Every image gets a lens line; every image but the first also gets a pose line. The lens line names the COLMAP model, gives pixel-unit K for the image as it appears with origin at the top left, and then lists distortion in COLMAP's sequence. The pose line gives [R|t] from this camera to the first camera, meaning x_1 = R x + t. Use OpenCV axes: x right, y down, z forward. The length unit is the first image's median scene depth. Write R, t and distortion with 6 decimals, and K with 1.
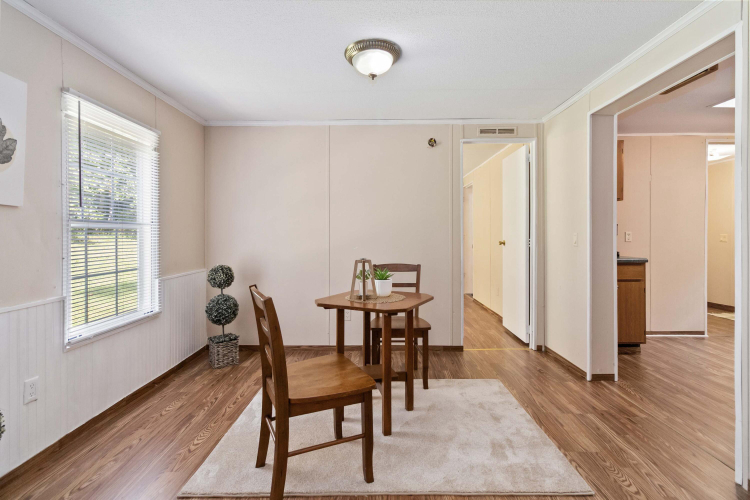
lens RADIAL K [[355.3, 0, 377.8], [0, 355.3, 237.9], [0, 0, 1]] dist [-0.001443, 0.000115]
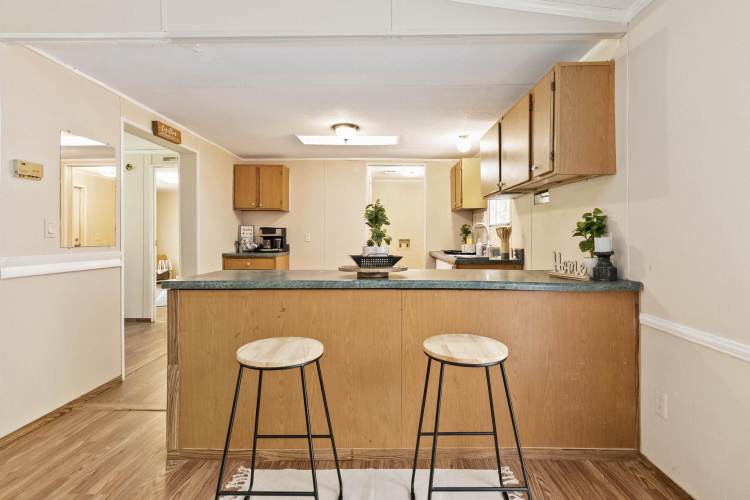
lens RADIAL K [[355.3, 0, 377.8], [0, 355.3, 237.9], [0, 0, 1]] dist [-0.001443, 0.000115]
pose [[0.999739, 0.003022, -0.022628, 1.235899], [-0.003300, 0.999919, -0.012258, 0.015074], [0.022589, 0.012330, 0.999669, -0.358687]]
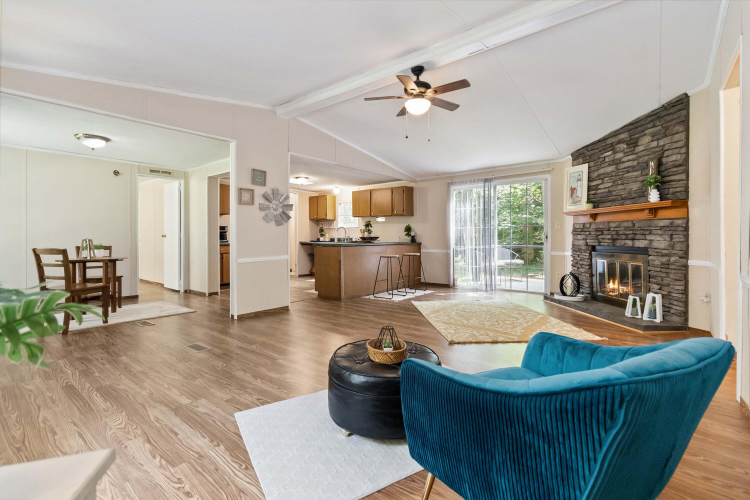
lens RADIAL K [[348.6, 0, 377.3], [0, 348.6, 231.7], [0, 0, 1]] dist [0.000669, -0.000243]
pose [[0.628201, 0.014031, 0.777925, -0.379789], [0.011612, 0.999557, -0.027406, 0.065275], [-0.777965, 0.026250, 0.627759, -1.047445]]
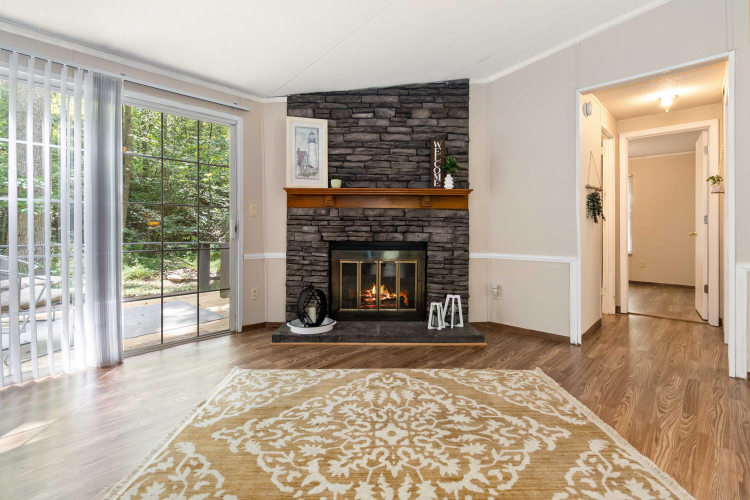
lens RADIAL K [[348.6, 0, 377.3], [0, 348.6, 231.7], [0, 0, 1]] dist [0.000669, -0.000243]
pose [[-0.732120, -0.005041, 0.681157, 0.615343], [0.008192, 0.999835, 0.016205, 0.049790], [-0.681127, 0.017444, -0.731958, -0.112431]]
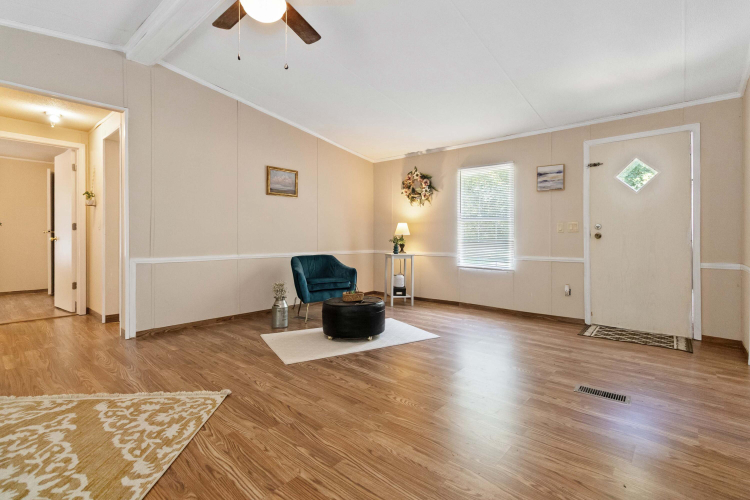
lens RADIAL K [[355.3, 0, 377.8], [0, 355.3, 237.9], [0, 0, 1]] dist [-0.001443, 0.000115]
pose [[-0.652605, 0.001099, -0.757697, 0.882383], [-0.010419, 0.999891, 0.010424, 0.054302], [0.757626, 0.014697, -0.652523, 0.093173]]
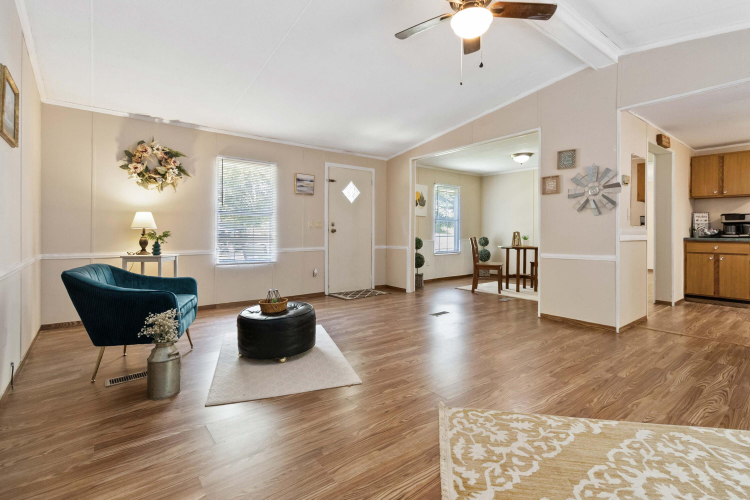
lens RADIAL K [[355.3, 0, 377.8], [0, 355.3, 237.9], [0, 0, 1]] dist [-0.001443, 0.000115]
pose [[0.626379, 0.018364, -0.779302, 0.964265], [-0.013589, 0.999828, 0.012638, 0.061807], [0.779400, 0.002673, 0.626520, -1.046091]]
